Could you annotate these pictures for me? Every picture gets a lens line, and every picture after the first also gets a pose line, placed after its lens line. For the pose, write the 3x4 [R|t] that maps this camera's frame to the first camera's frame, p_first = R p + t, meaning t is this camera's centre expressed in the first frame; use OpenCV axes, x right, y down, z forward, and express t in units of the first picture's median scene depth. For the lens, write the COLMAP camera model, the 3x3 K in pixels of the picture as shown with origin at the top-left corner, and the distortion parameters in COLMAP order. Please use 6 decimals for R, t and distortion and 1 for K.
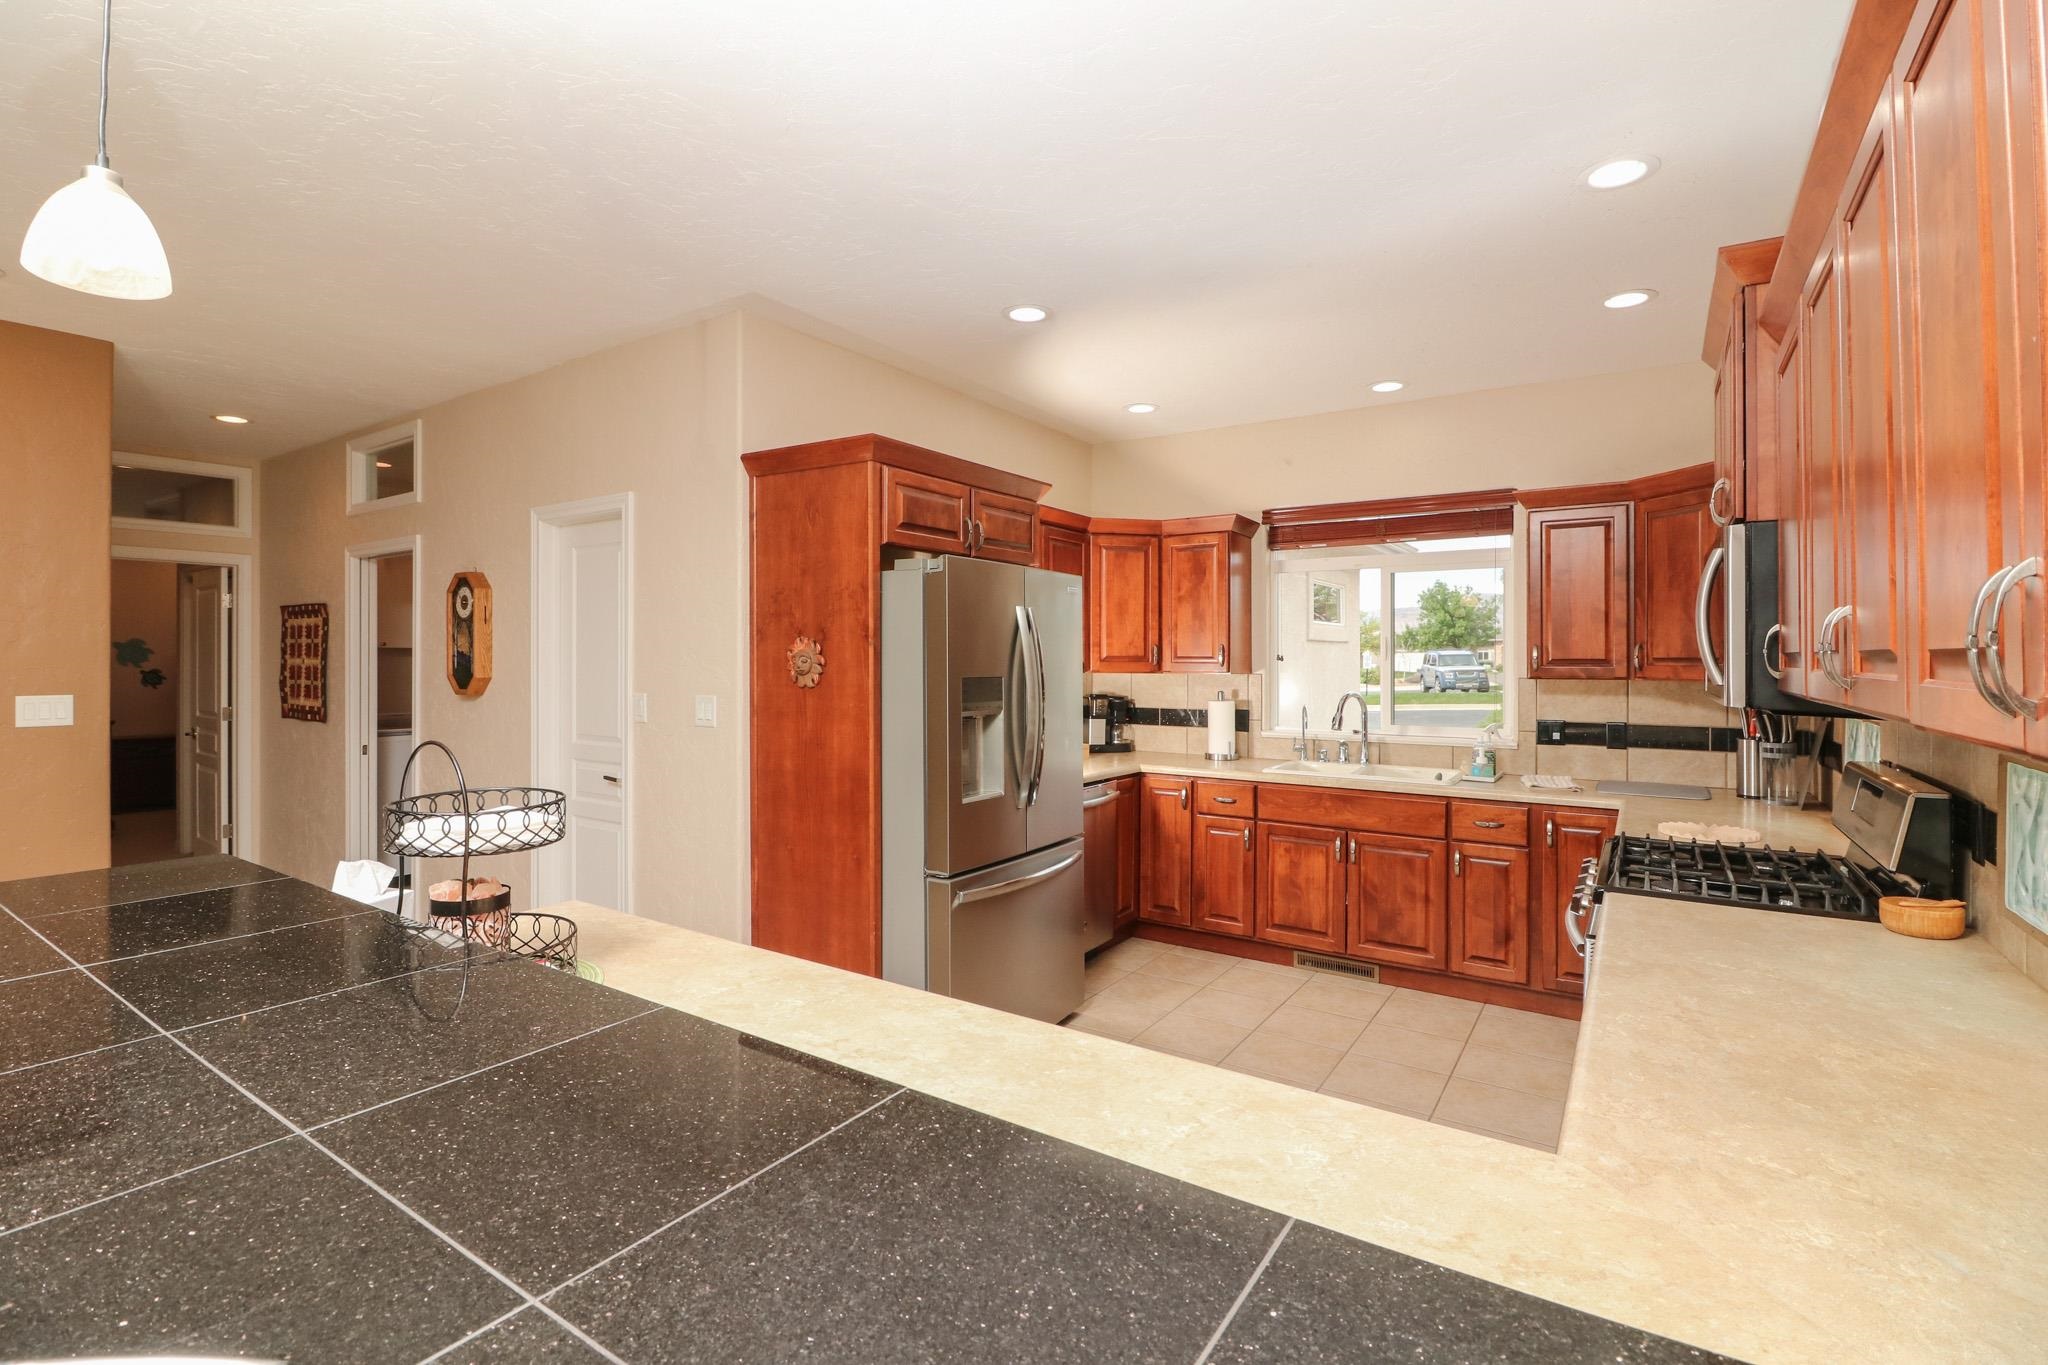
lens RADIAL K [[942.2, 0, 1012.1], [0, 942.2, 660.2], [0, 0, 1]] dist [-0.000744, -0.012480]
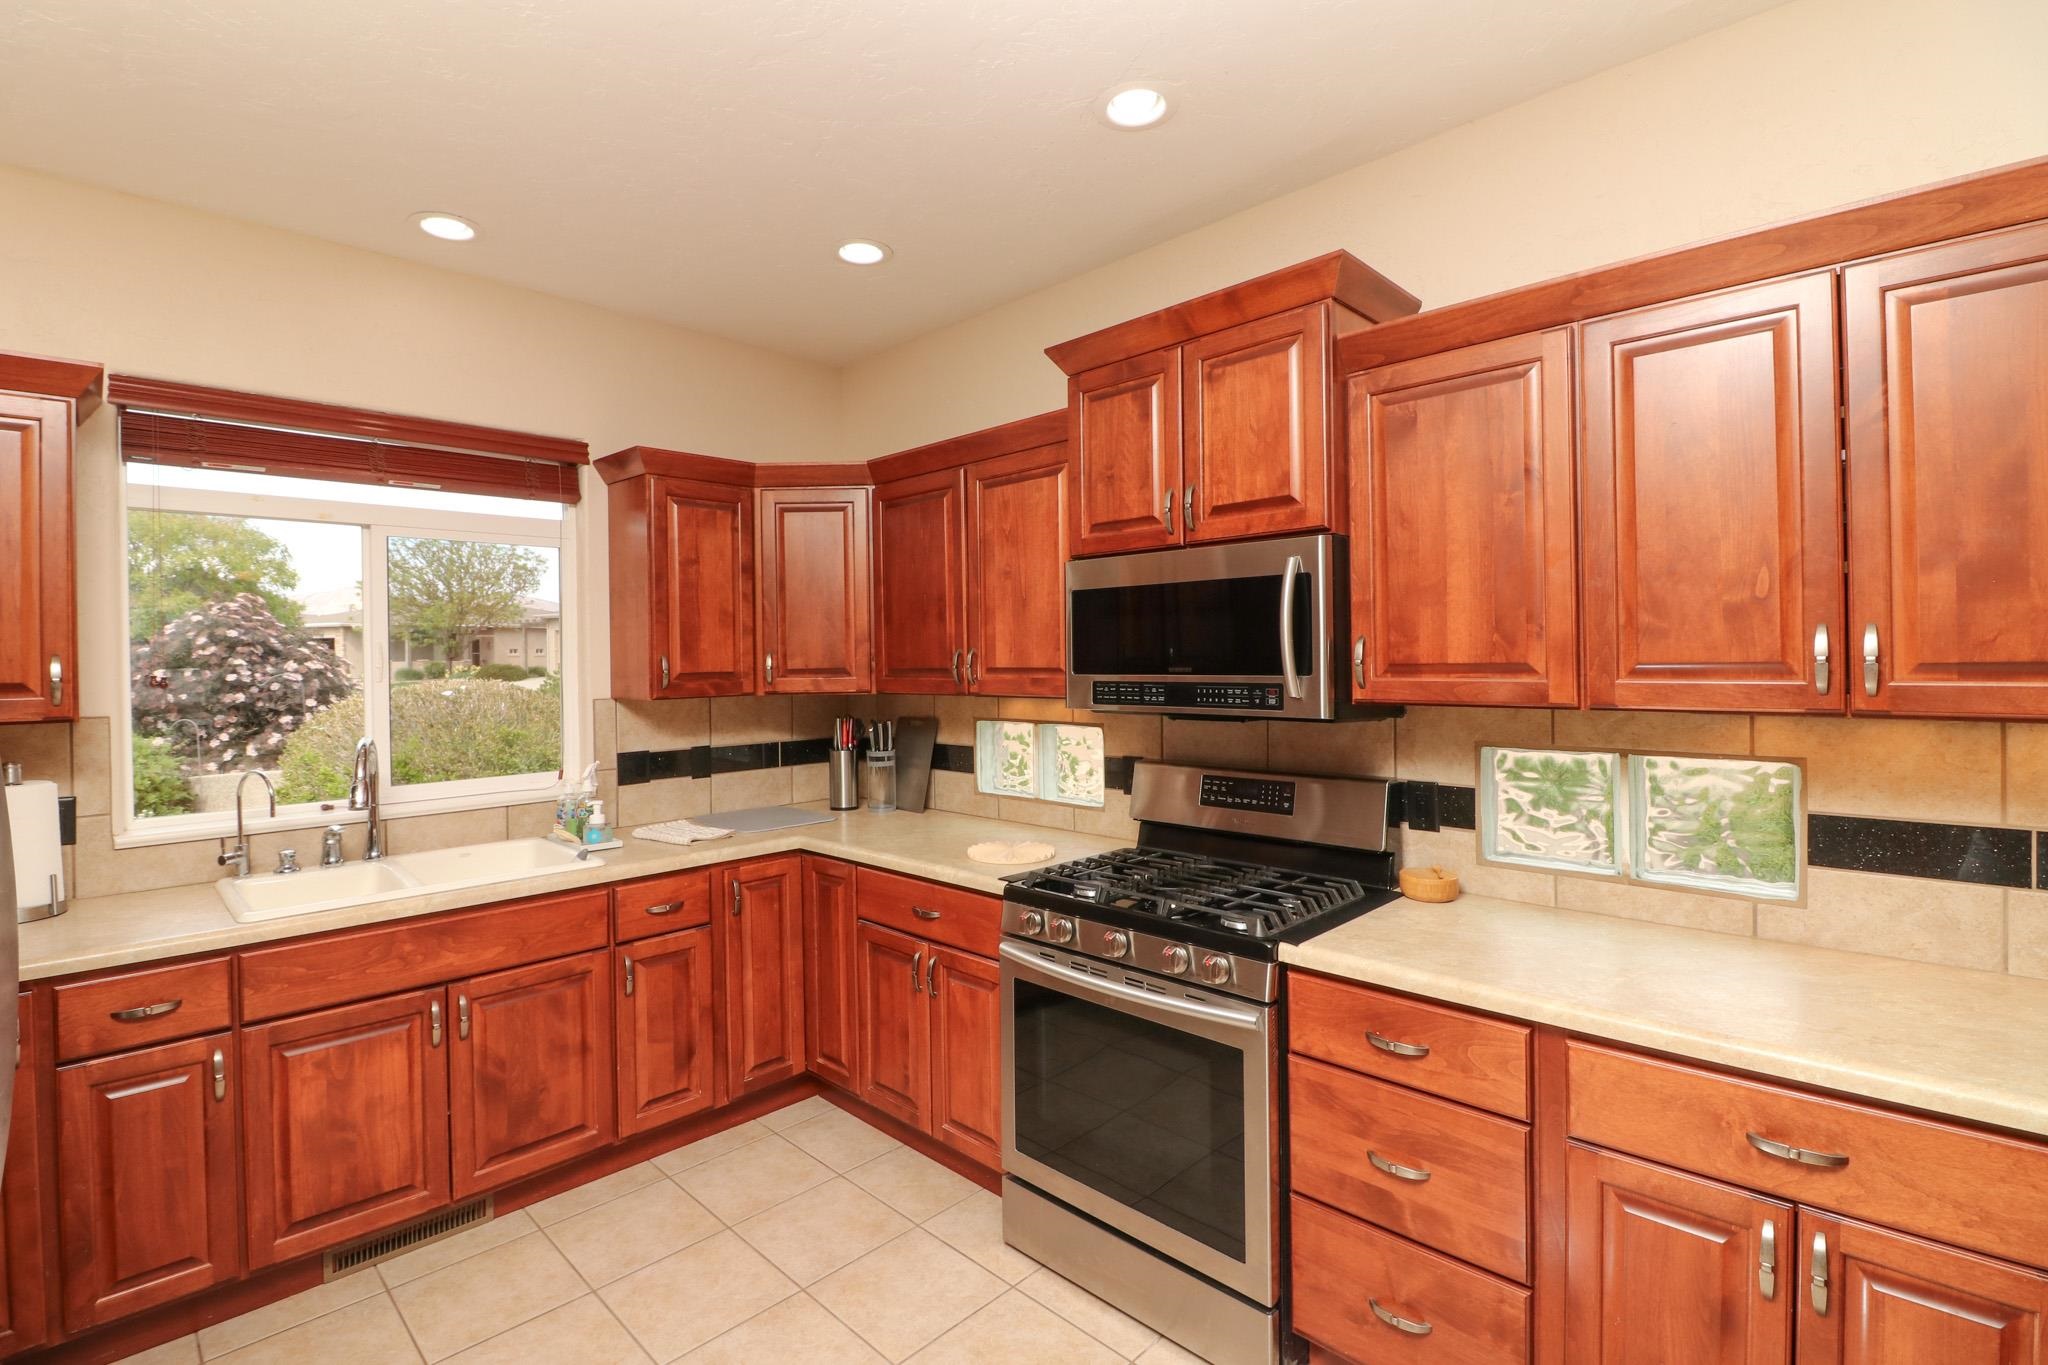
lens RADIAL K [[942.2, 0, 1012.1], [0, 942.2, 660.2], [0, 0, 1]] dist [-0.000744, -0.012480]
pose [[0.186058, -0.008219, 0.982504, -0.134723], [0.016409, 0.999852, 0.005257, -0.011101], [-0.982402, 0.015144, 0.186165, 0.568848]]
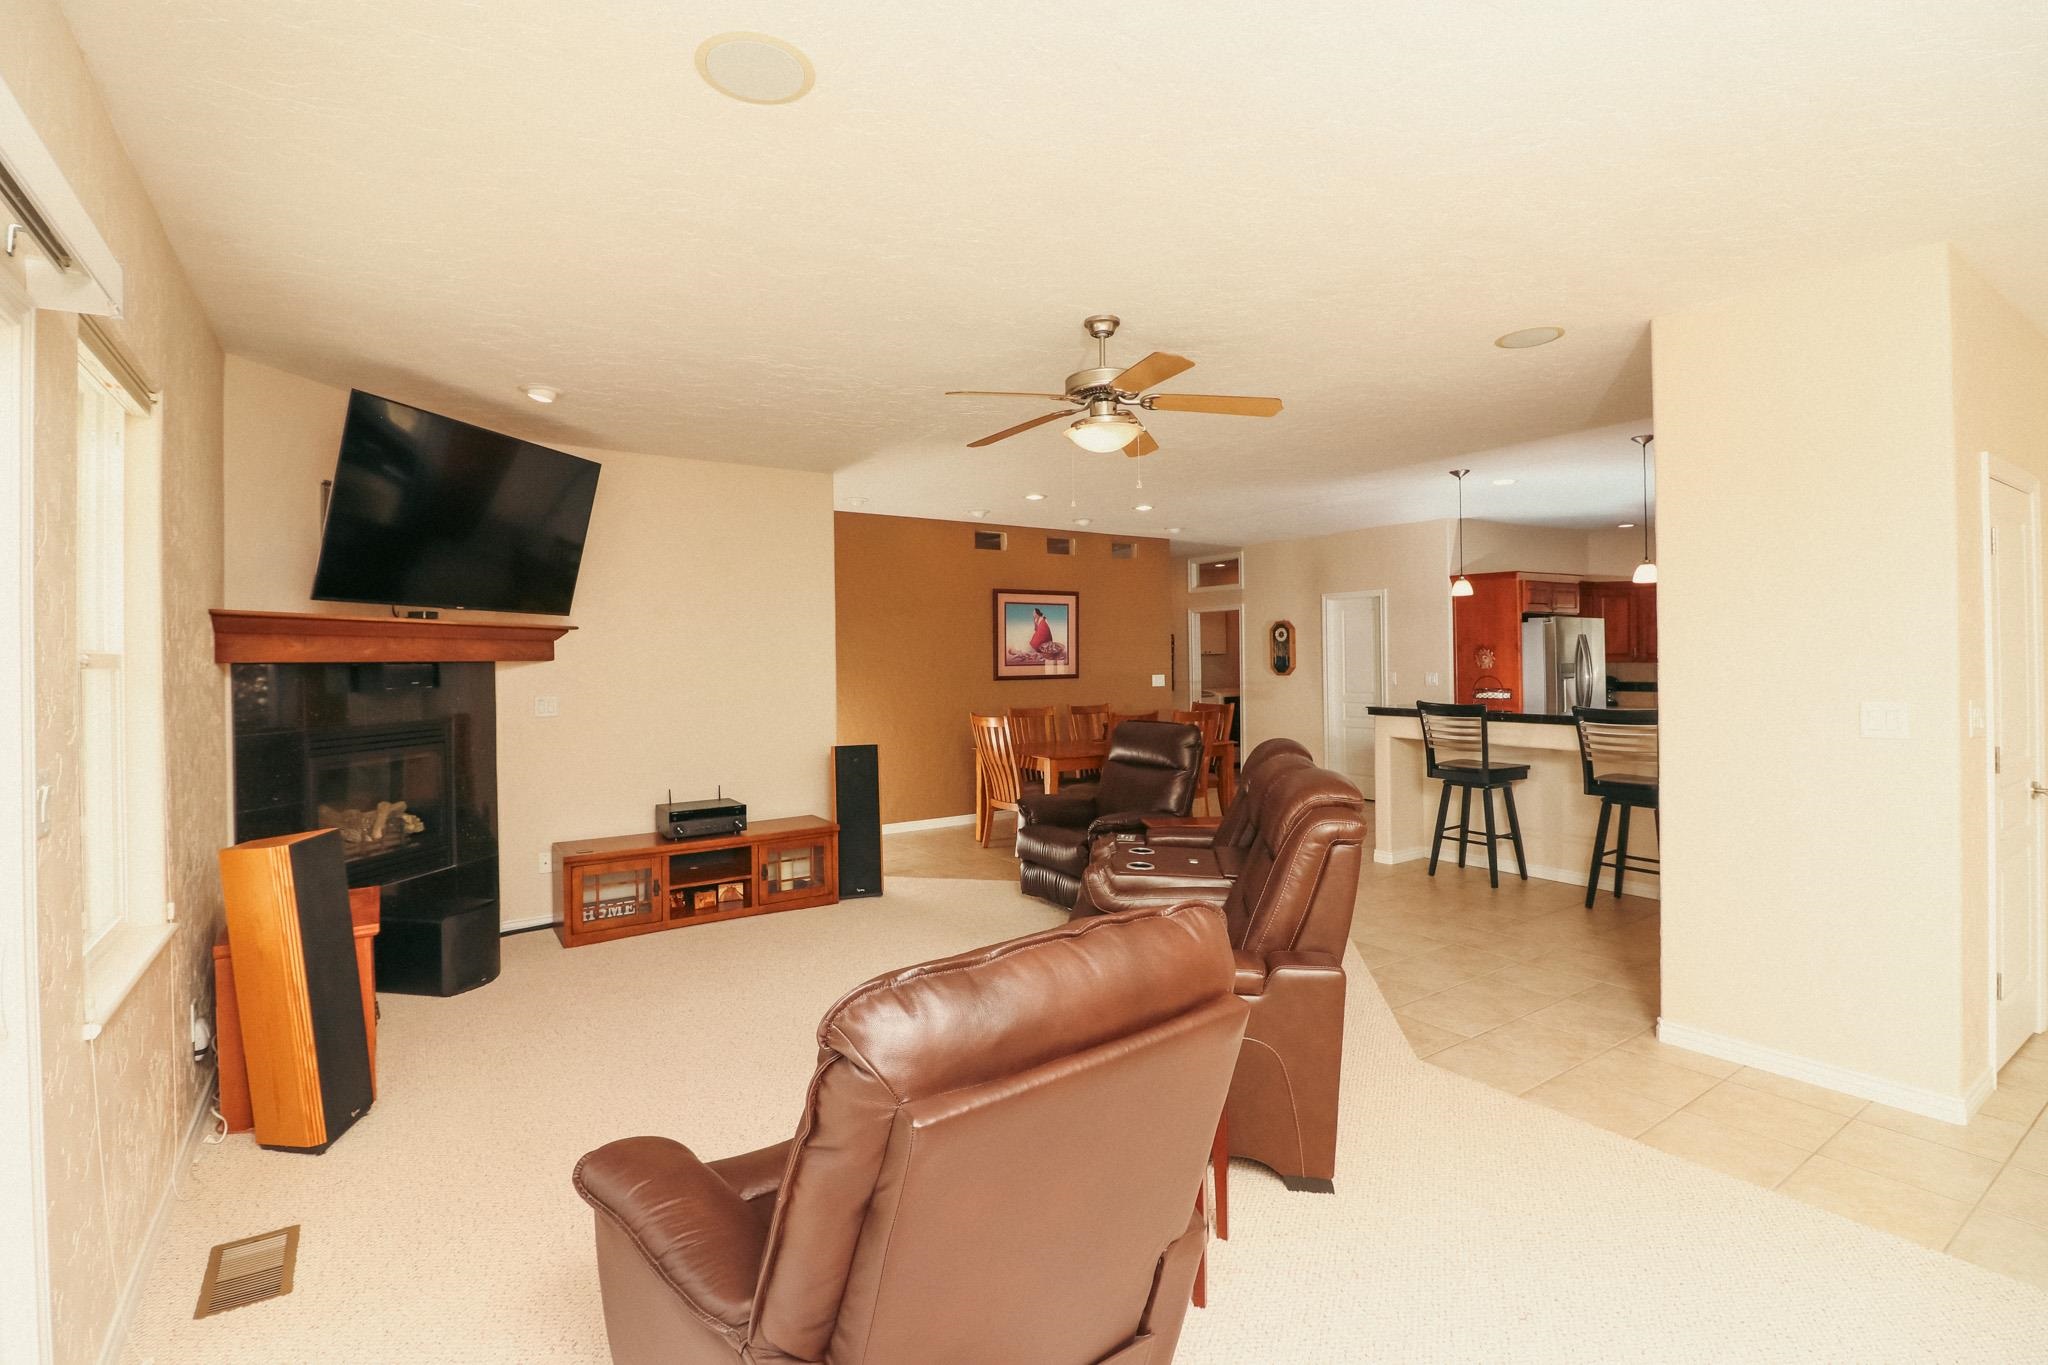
lens RADIAL K [[942.2, 0, 1012.1], [0, 942.2, 660.2], [0, 0, 1]] dist [-0.000744, -0.012480]
pose [[0.927711, -0.012259, -0.373099, -0.365027], [0.012740, 0.999918, -0.001175, -0.006073], [0.373083, -0.003663, 0.927791, -1.464260]]
